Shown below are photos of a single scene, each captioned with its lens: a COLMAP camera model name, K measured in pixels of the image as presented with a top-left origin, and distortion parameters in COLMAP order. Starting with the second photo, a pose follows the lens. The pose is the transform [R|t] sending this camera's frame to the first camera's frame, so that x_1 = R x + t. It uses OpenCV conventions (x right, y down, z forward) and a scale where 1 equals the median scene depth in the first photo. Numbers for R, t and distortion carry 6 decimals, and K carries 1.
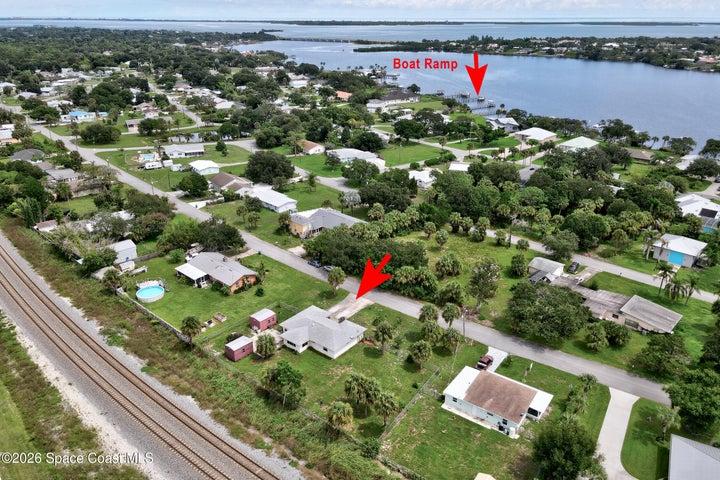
lens RADIAL K [[528.2, 0, 357.6], [0, 528.2, 241.5], [0, 0, 1]] dist [0.007746, 0.011736]
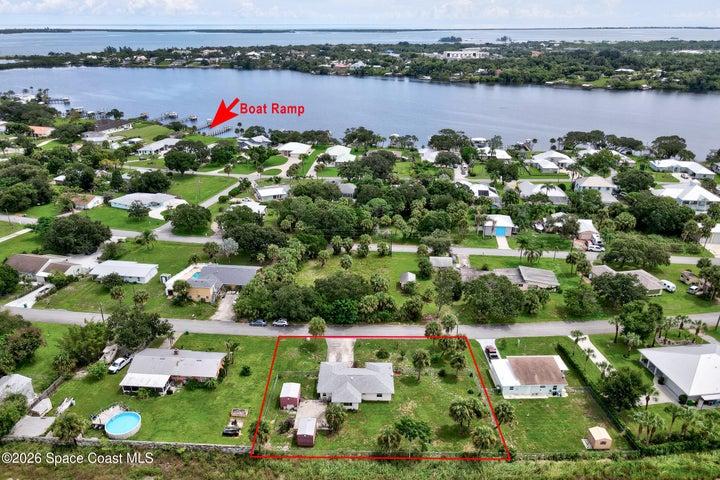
lens RADIAL K [[522.2, 0, 357.1], [0, 522.2, 261.7], [0, 0, 1]] dist [0.010063, 0.007765]
pose [[0.790308, -0.256233, 0.556559, -0.413803], [0.241816, 0.965059, 0.100926, -0.110390], [-0.562973, 0.054823, 0.824655, 0.124826]]
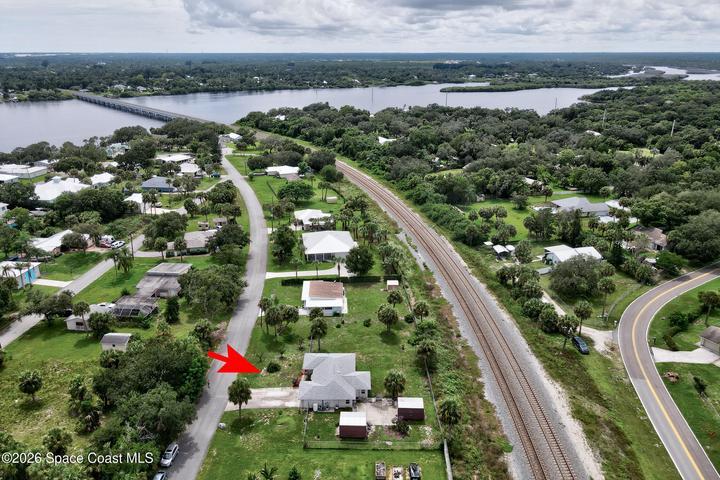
lens RADIAL K [[528.2, 0, 357.6], [0, 528.2, 241.5], [0, 0, 1]] dist [0.007746, 0.011736]
pose [[-0.628490, -0.264106, 0.731606, -0.527930], [0.303797, 0.782528, 0.543468, -0.377239], [-0.716036, 0.563824, -0.411576, 0.896740]]
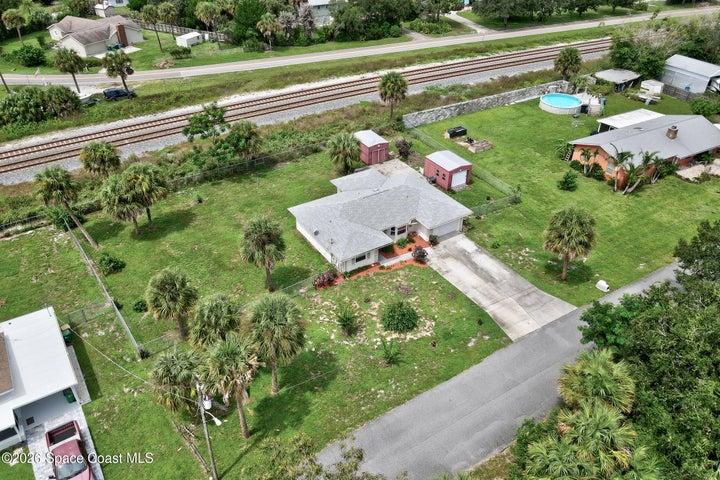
lens RADIAL K [[528.2, 0, 357.6], [0, 528.2, 241.5], [0, 0, 1]] dist [0.007746, 0.011736]
pose [[-0.316839, 0.539653, -0.779992, 0.244245], [-0.381239, 0.680546, 0.625711, -0.083192], [0.868487, 0.495613, -0.009887, 0.739838]]
